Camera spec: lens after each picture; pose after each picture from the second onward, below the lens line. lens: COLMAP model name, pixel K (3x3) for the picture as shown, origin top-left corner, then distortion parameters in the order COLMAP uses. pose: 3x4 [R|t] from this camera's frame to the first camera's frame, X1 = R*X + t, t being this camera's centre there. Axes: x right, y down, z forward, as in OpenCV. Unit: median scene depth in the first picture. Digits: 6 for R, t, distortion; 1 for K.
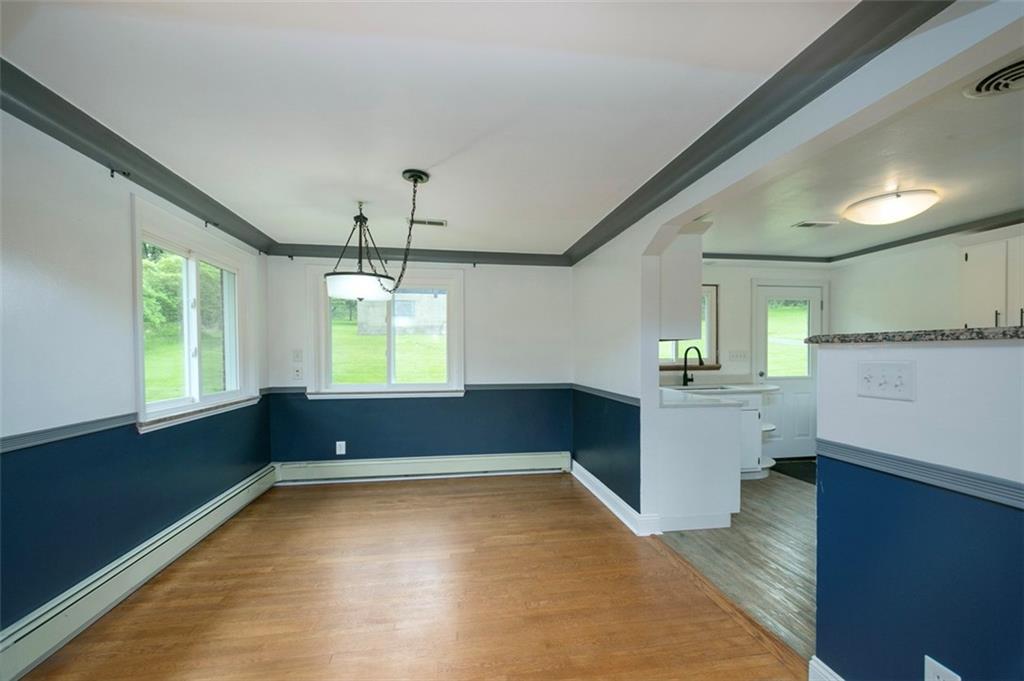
lens RADIAL K [[388.1, 0, 538.9], [0, 388.1, 360.1], [0, 0, 1]] dist [-0.000187, -0.000076]
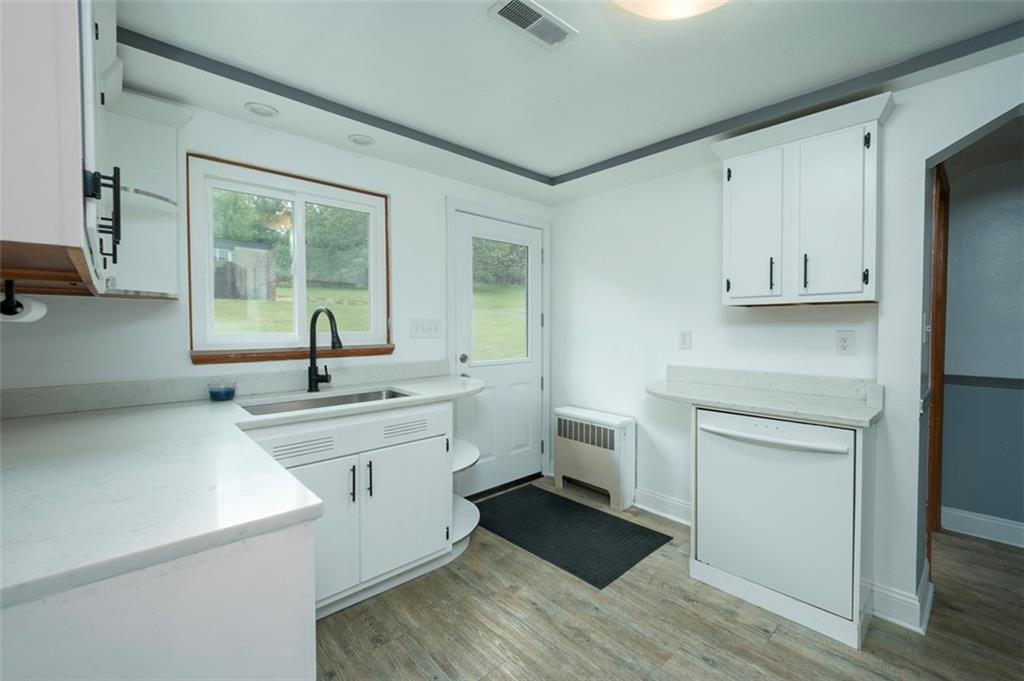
lens RADIAL K [[384.0, 0, 526.5], [0, 384.0, 345.7], [0, 0, 1]] dist [-0.000185, -0.000075]
pose [[0.825187, -0.022131, 0.564427, 0.329957], [0.003103, 0.999395, 0.034649, -0.004955], [-0.564852, -0.026841, 0.824756, 0.468237]]
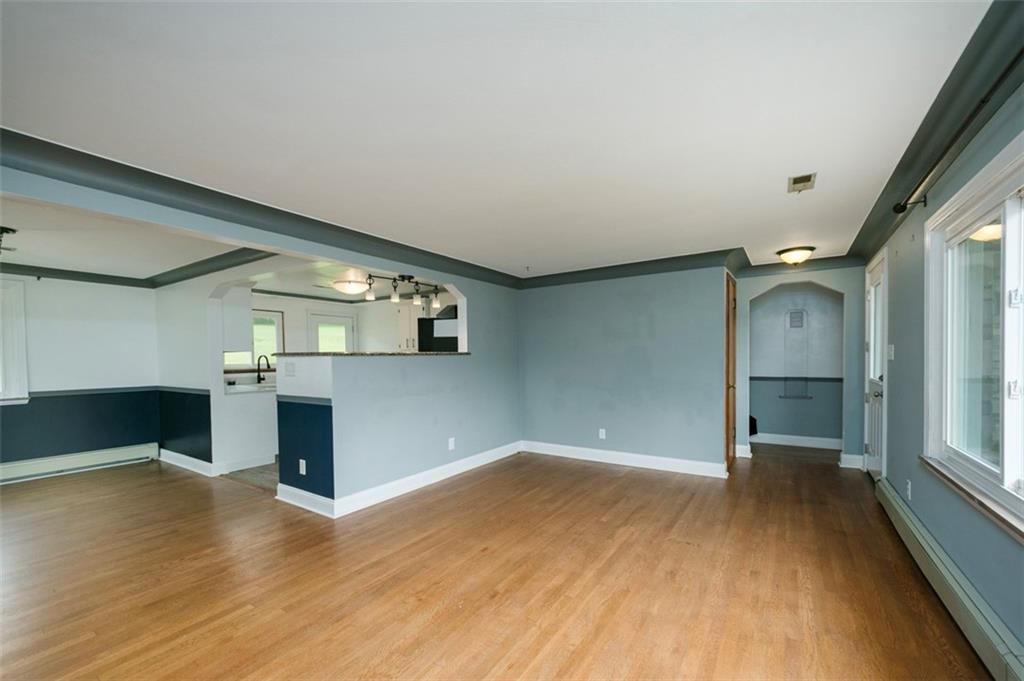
lens RADIAL K [[460.5, 0, 507.9], [0, 460.5, 367.8], [0, 0, 1]] dist [0.000299, 0.000100]
pose [[0.749618, -0.022513, 0.661488, -0.048062], [0.014545, 0.999740, 0.017542, -0.006222], [-0.661711, -0.003528, 0.749750, -0.844024]]
